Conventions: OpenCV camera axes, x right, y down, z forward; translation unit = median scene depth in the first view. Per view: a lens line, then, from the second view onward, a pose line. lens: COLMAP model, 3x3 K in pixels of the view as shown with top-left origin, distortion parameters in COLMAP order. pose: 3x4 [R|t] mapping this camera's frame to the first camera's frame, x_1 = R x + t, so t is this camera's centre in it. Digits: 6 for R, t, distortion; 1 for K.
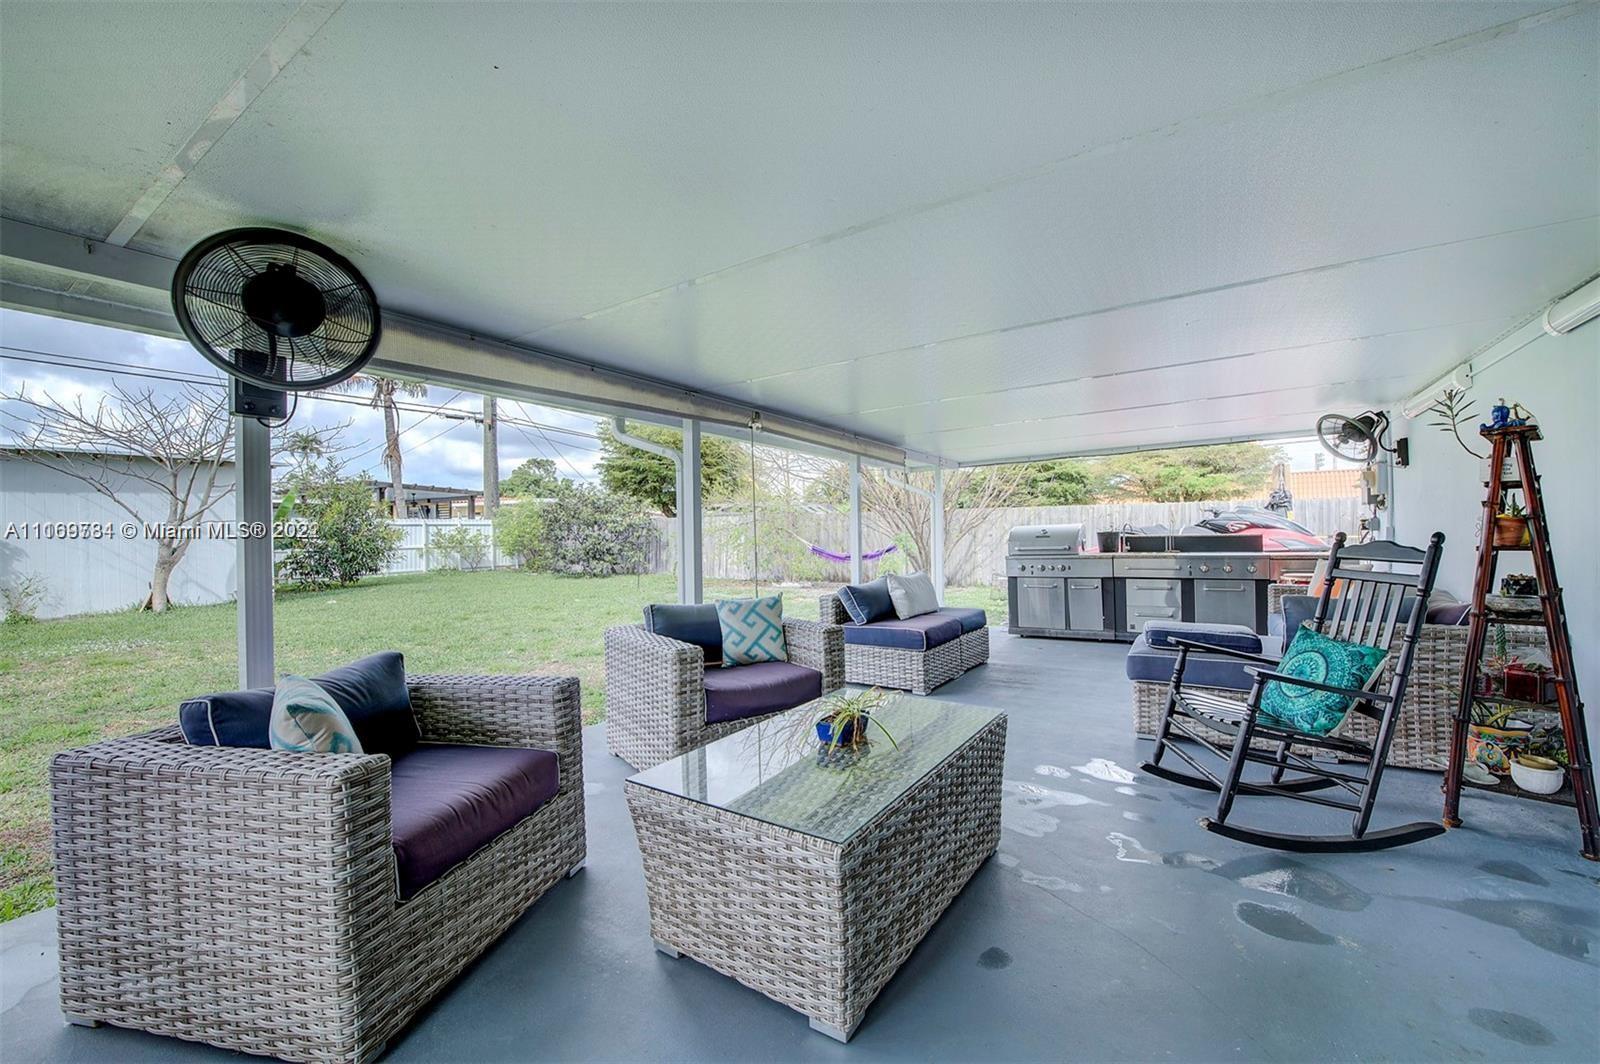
lens RADIAL K [[646.1, 0, 796.9], [0, 646.1, 530.5], [0, 0, 1]] dist [-0.007780, -0.000460]
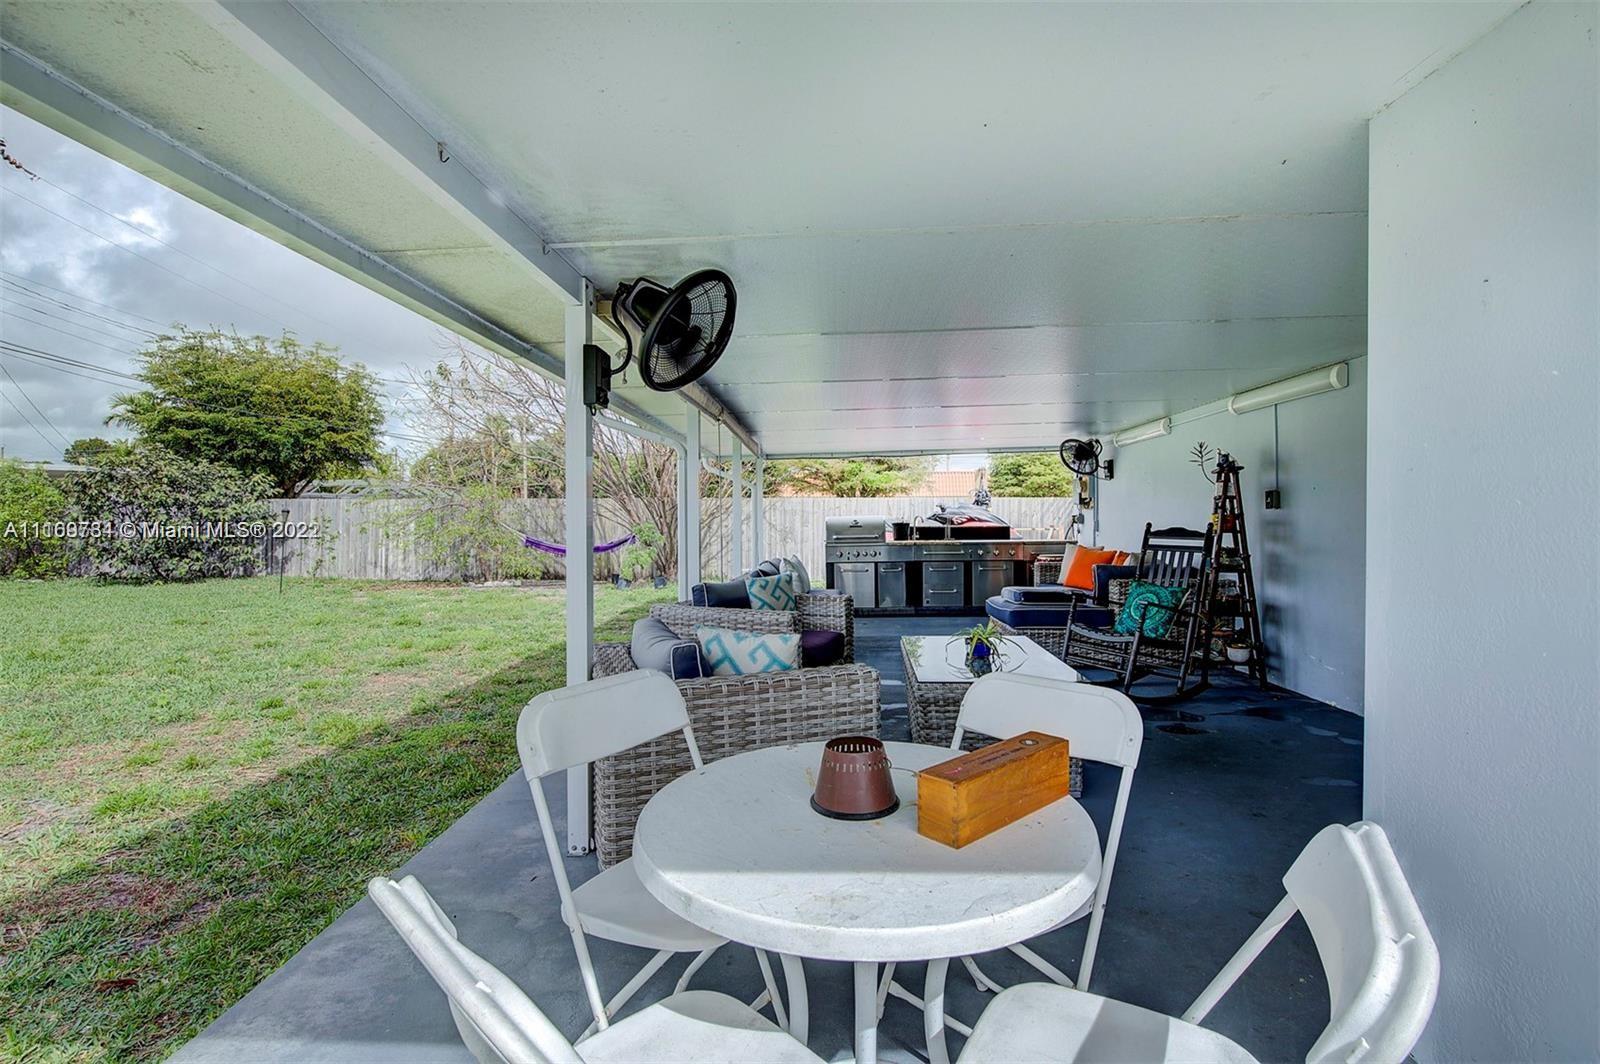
lens RADIAL K [[773.4, 0, 791.5], [0, 773.4, 518.5], [0, 0, 1]] dist [0.001206, -0.001949]
pose [[0.865015, 0.013733, 0.501558, -0.412683], [-0.011407, 0.999905, -0.007704, 0.007988], [-0.501616, 0.000942, 0.865090, -0.113310]]
